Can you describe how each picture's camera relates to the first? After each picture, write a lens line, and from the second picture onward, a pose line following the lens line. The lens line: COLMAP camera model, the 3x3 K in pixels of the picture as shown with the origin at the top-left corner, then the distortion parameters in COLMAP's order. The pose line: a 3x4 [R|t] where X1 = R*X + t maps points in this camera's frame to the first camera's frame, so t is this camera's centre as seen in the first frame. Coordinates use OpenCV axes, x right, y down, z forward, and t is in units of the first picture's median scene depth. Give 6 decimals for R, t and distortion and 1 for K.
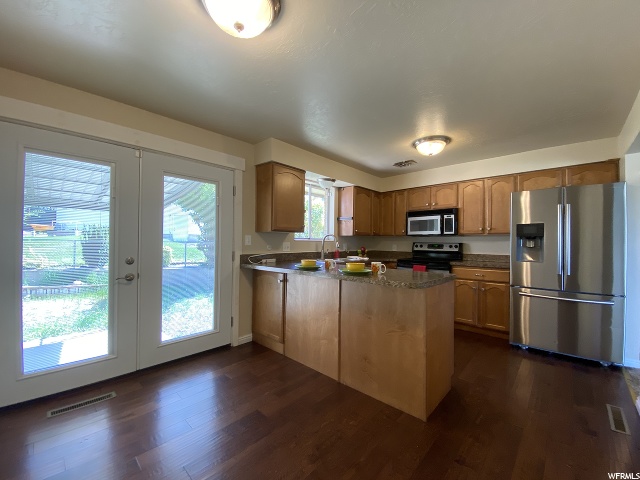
lens RADIAL K [[264.3, 0, 320.0], [0, 264.3, 240.0], [0, 0, 1]] dist [-0.001854, -0.000401]
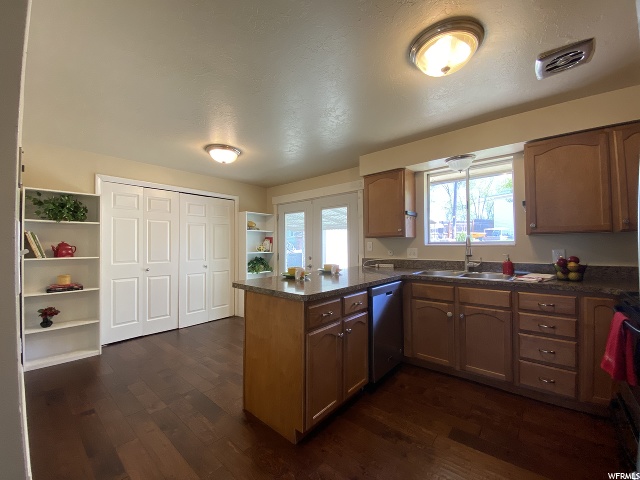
lens RADIAL K [[264.3, 0, 320.0], [0, 264.3, 240.0], [0, 0, 1]] dist [-0.001854, -0.000401]
pose [[0.021790, -0.026170, -0.999420, 0.910520], [0.017504, 0.999514, -0.025790, -0.000346], [0.999609, -0.016932, 0.022238, 0.758481]]
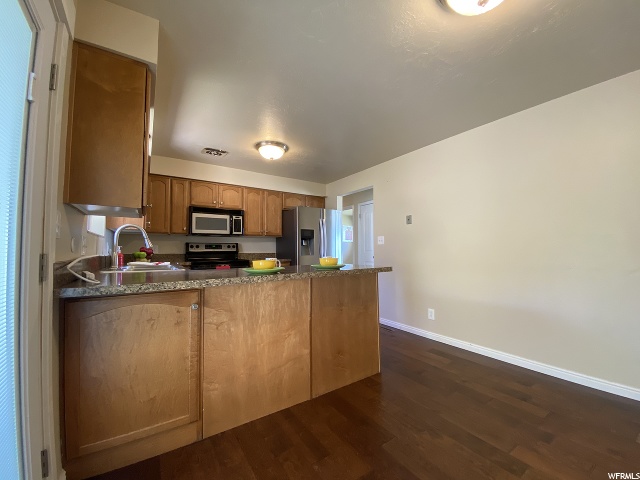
lens RADIAL K [[264.3, 0, 320.0], [0, 264.3, 240.0], [0, 0, 1]] dist [-0.001854, -0.000401]
pose [[0.214713, 0.026656, 0.976313, -0.554793], [-0.000173, 0.999629, -0.027254, 0.034152], [-0.976677, 0.005683, 0.214637, 0.569401]]
